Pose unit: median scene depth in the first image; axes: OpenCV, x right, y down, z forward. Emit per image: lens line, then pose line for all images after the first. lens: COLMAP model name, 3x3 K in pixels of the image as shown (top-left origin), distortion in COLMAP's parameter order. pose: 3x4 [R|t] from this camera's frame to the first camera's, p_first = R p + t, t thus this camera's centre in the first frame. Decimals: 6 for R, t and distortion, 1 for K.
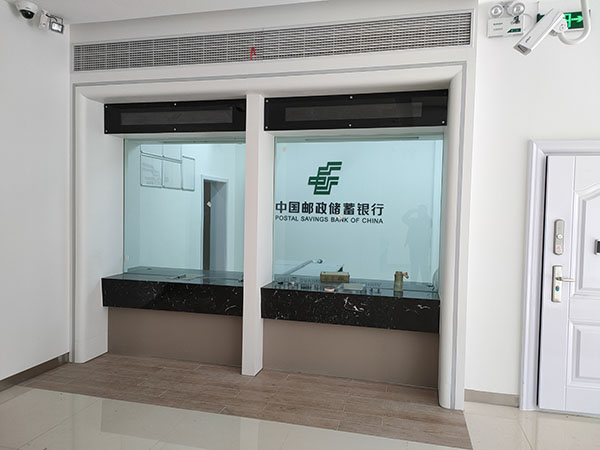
lens RADIAL K [[445.7, 0, 298.7], [0, 445.7, 224.5], [0, 0, 1]] dist [0.075509, -0.089383]
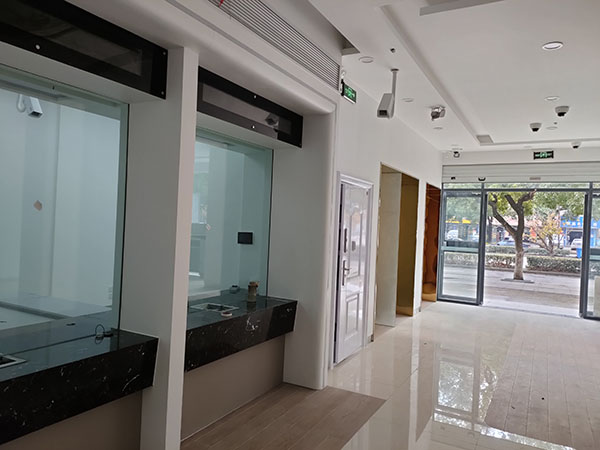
lens RADIAL K [[445.7, 0, 298.7], [0, 445.7, 224.5], [0, 0, 1]] dist [0.075509, -0.089383]
pose [[0.251750, -0.013330, 0.967701, -0.764682], [-0.012157, 0.999783, 0.016935, -0.043306], [-0.967716, -0.016028, 0.251533, 0.707011]]
